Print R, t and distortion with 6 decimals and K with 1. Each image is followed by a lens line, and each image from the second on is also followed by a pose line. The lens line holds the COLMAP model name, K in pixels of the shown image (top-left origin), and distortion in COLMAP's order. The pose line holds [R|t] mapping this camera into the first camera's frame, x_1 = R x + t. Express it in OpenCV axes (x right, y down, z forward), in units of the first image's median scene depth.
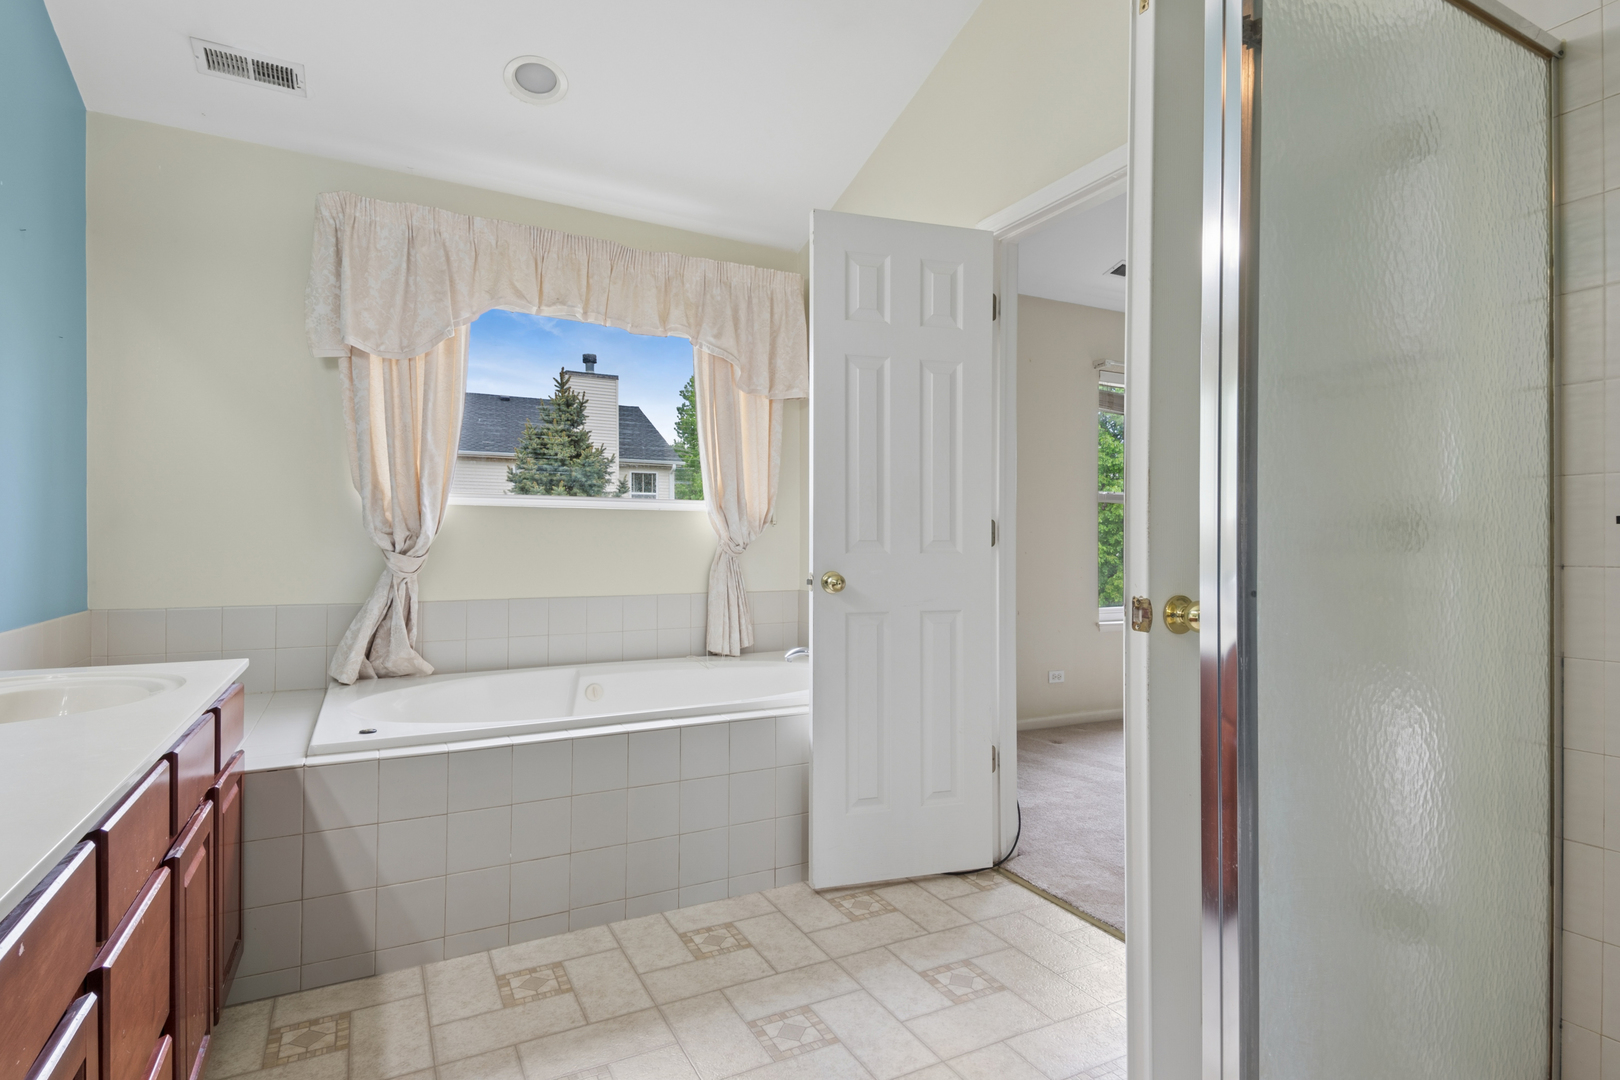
lens RADIAL K [[824.8, 0, 813.6], [0, 824.8, 540.8], [0, 0, 1]] dist [0.033231, -0.012244]
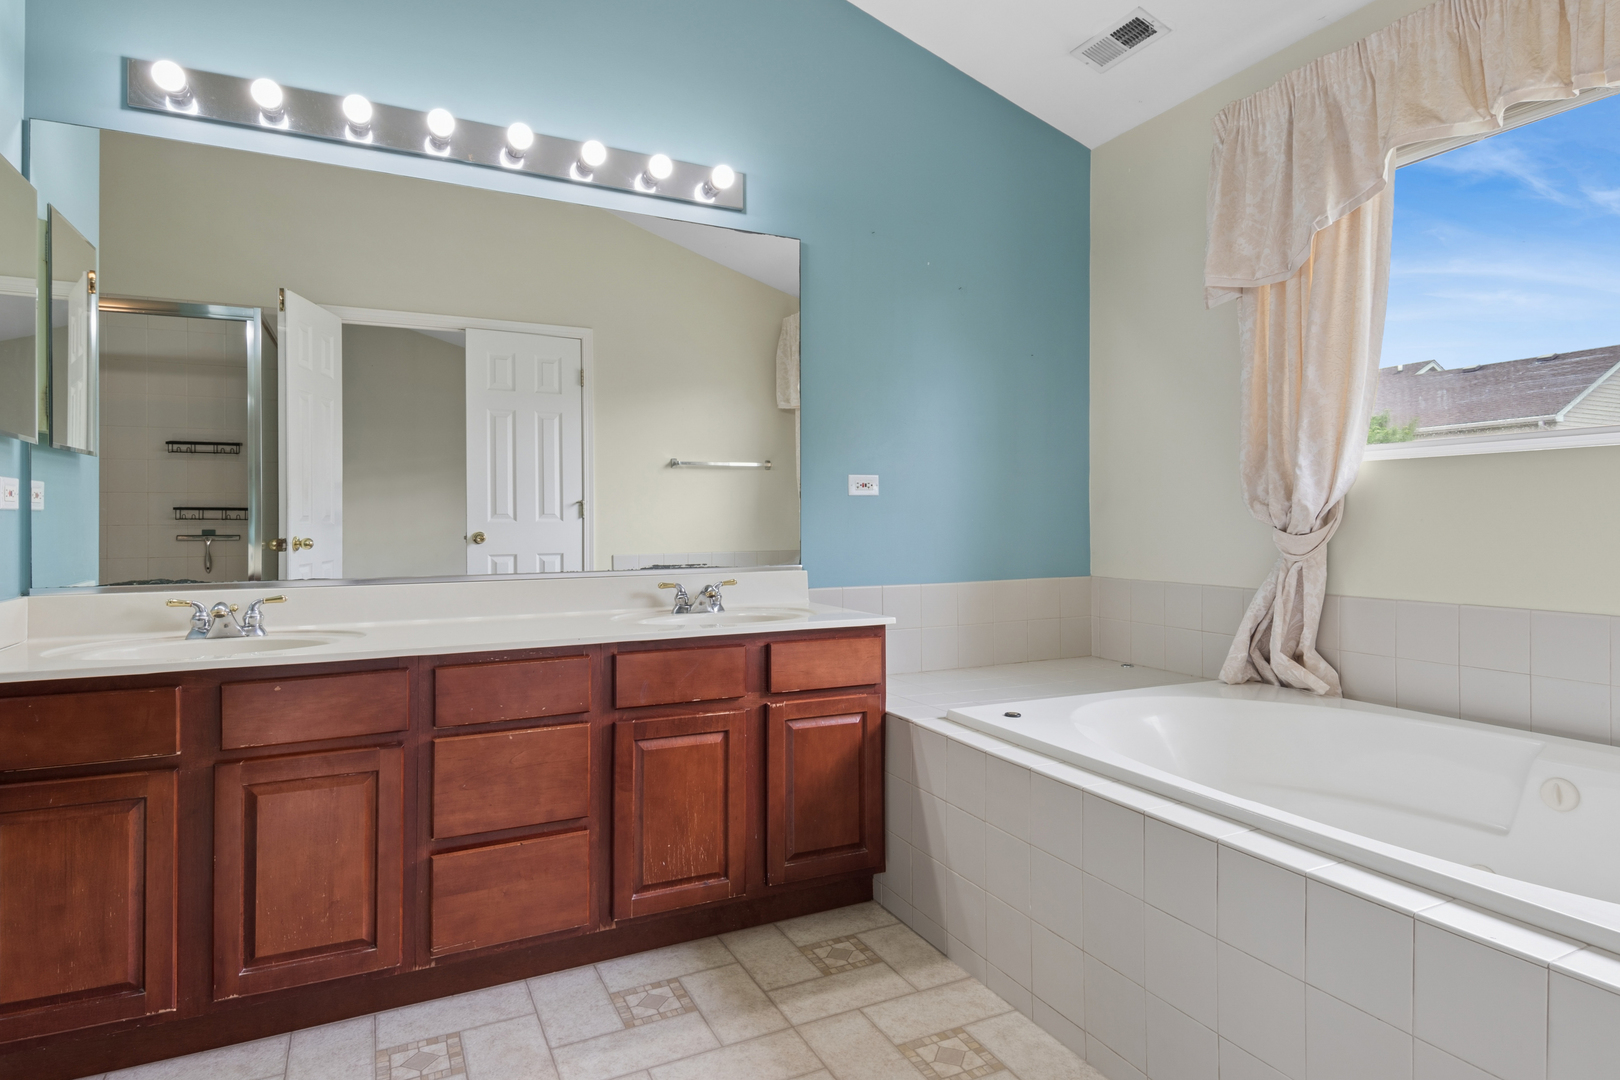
lens RADIAL K [[879.4, 0, 810.7], [0, 879.4, 530.3], [0, 0, 1]] dist [0.007191, 0.001115]
pose [[-0.022848, 0.000494, -0.999739, 0.509059], [0.000874, 1.000000, 0.000475, 0.022063], [0.999739, -0.000863, -0.022849, 0.869700]]
